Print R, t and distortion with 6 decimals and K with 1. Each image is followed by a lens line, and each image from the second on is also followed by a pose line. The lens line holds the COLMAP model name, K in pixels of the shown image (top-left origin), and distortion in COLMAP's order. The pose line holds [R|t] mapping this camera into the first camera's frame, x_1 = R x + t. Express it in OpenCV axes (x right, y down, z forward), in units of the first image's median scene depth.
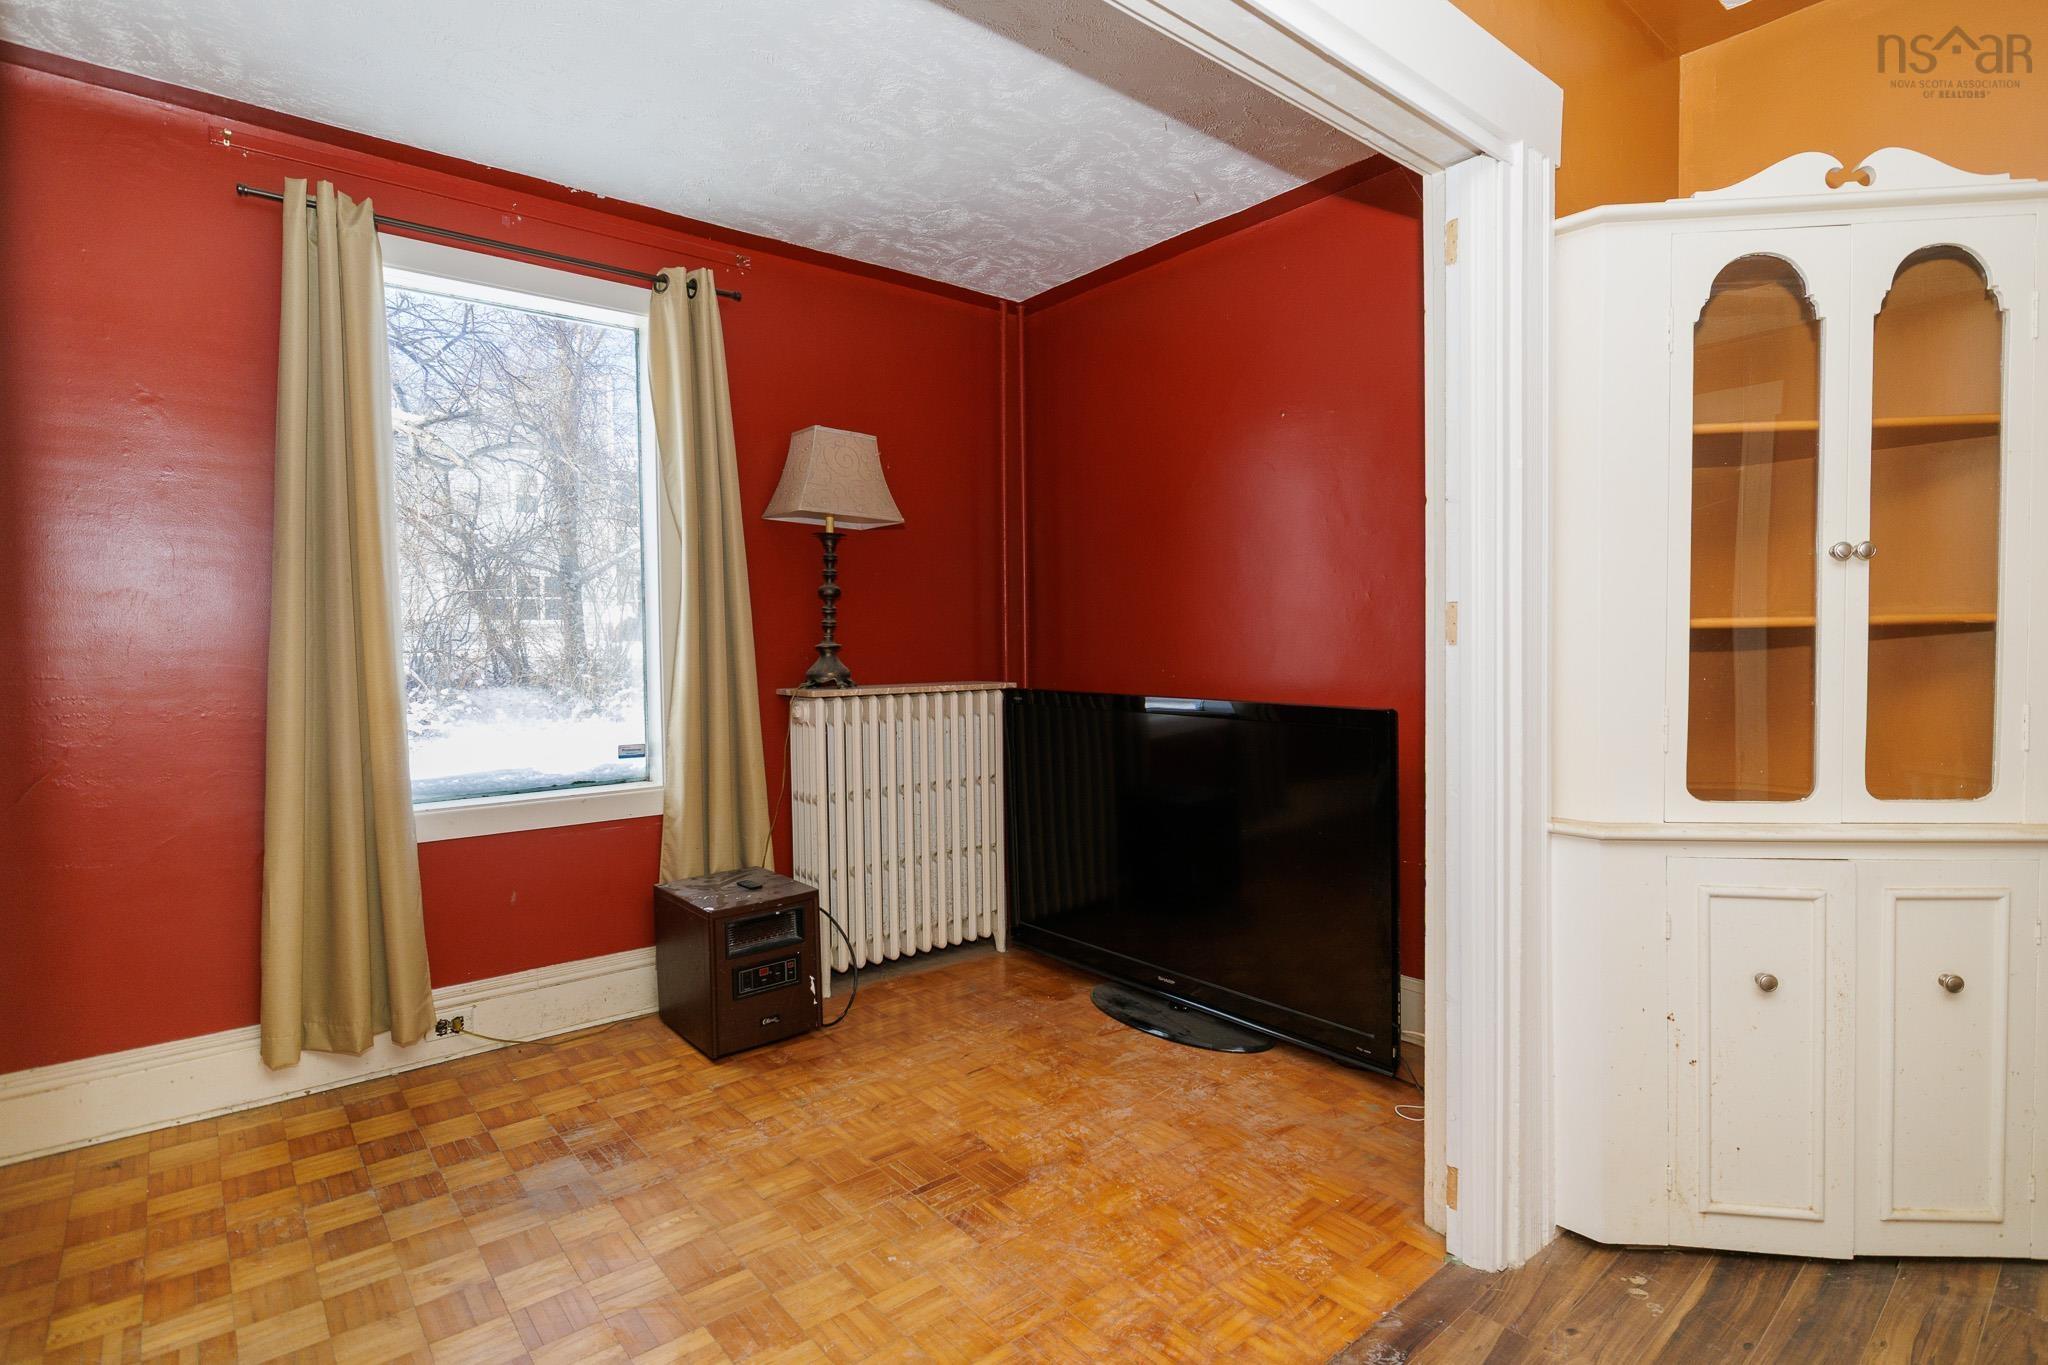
lens RADIAL K [[1025.1, 0, 1039.0], [0, 1025.1, 679.3], [0, 0, 1]] dist [-0.006931, -0.000737]
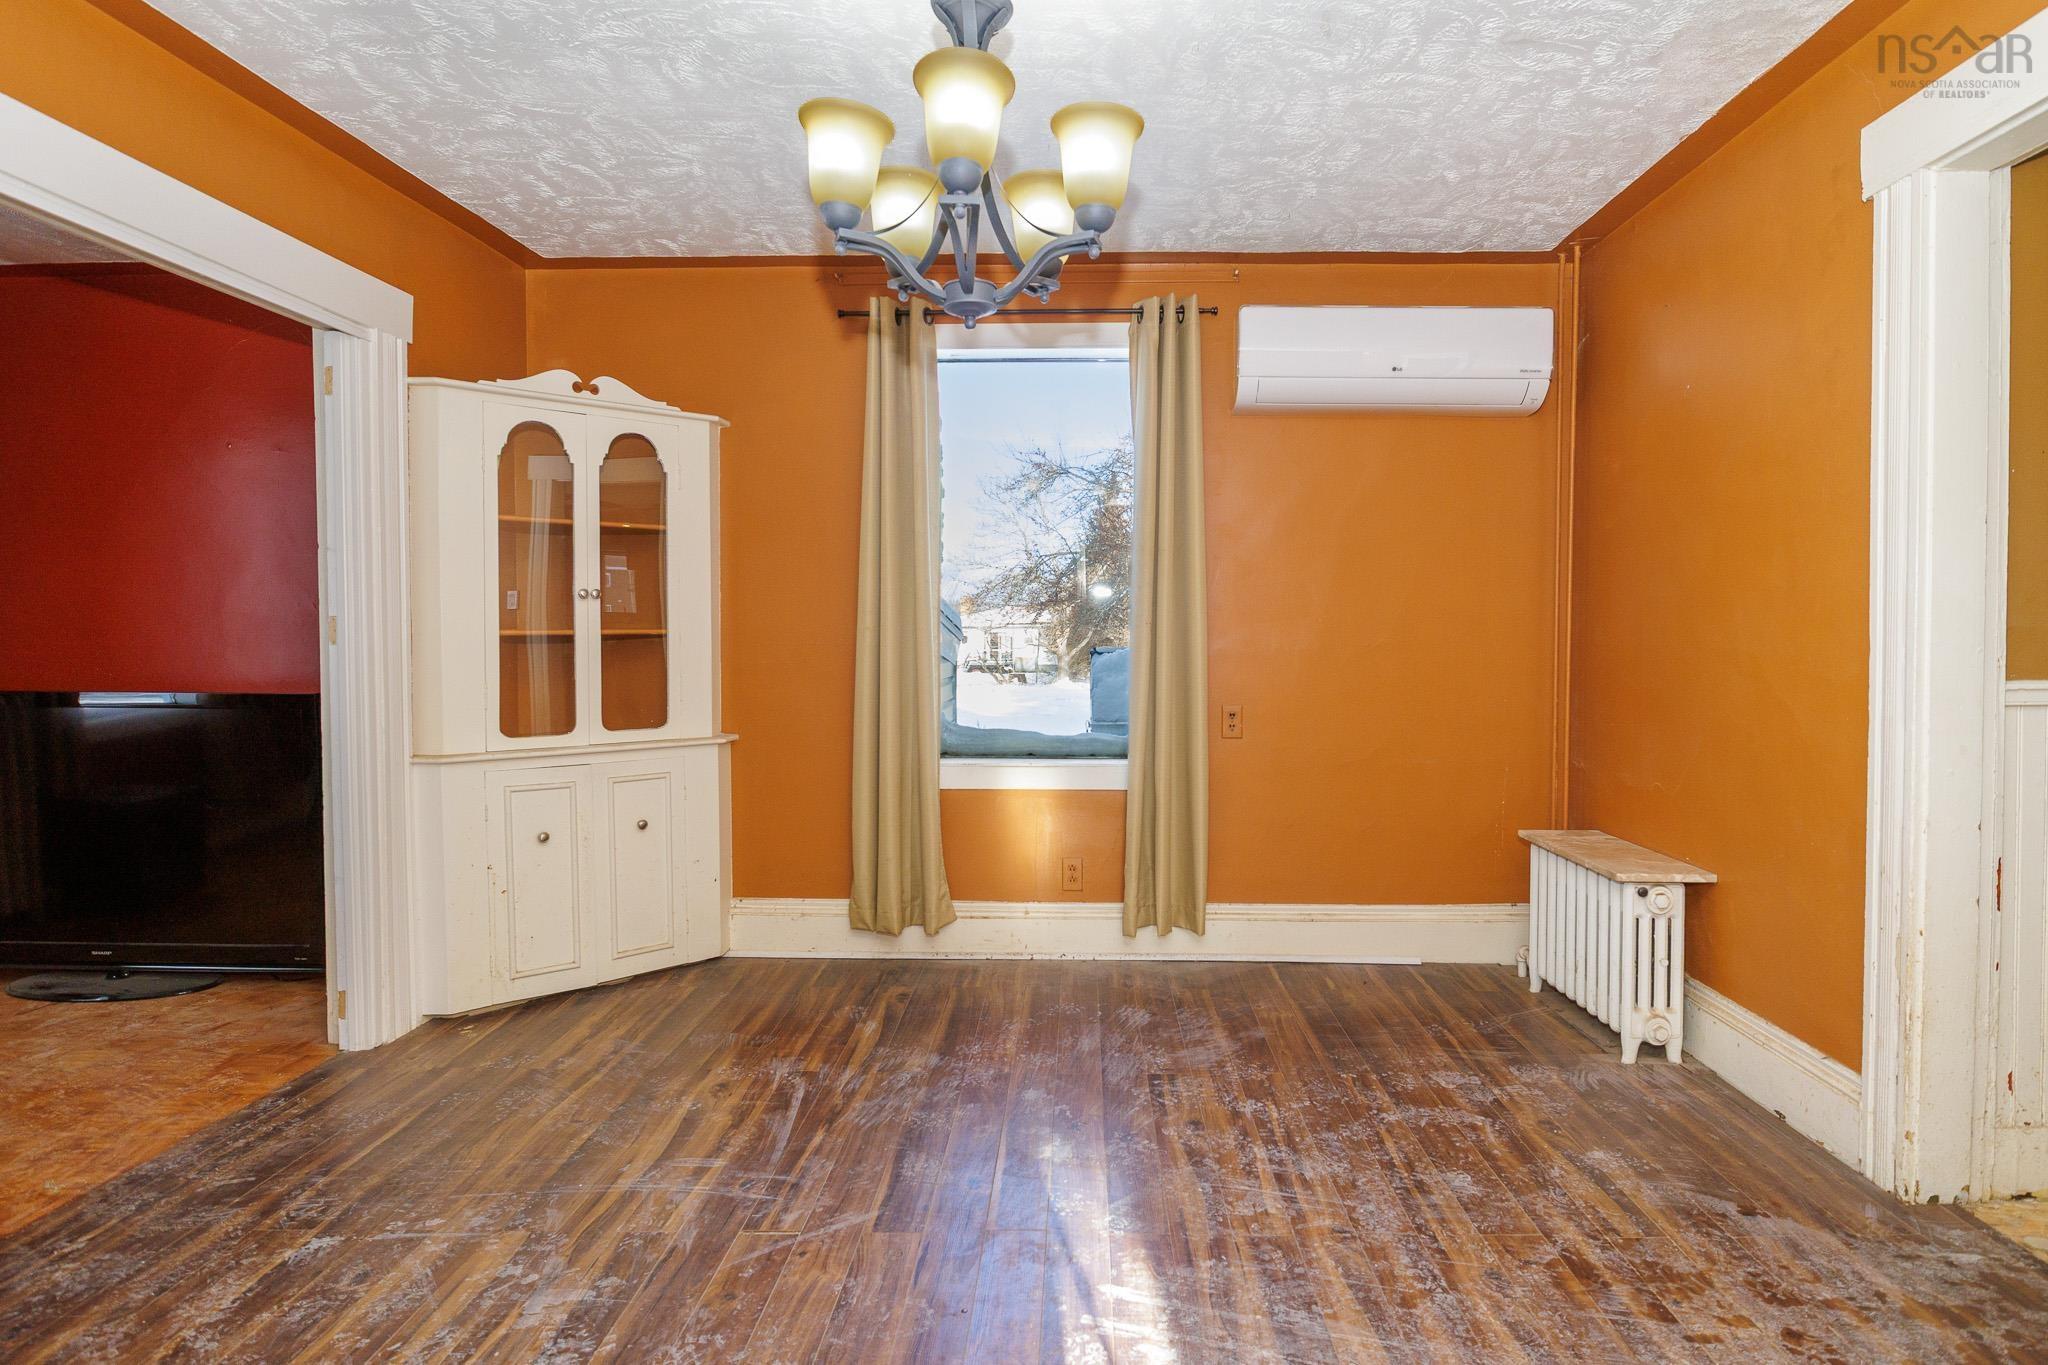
lens RADIAL K [[1025.1, 0, 1037.4], [0, 1025.1, 658.2], [0, 0, 1]] dist [-0.006931, -0.000737]
pose [[0.662190, -0.009892, 0.749270, -0.038095], [0.016004, 0.999871, -0.000944, 0.002937], [-0.749165, 0.012617, 0.662263, -0.739440]]
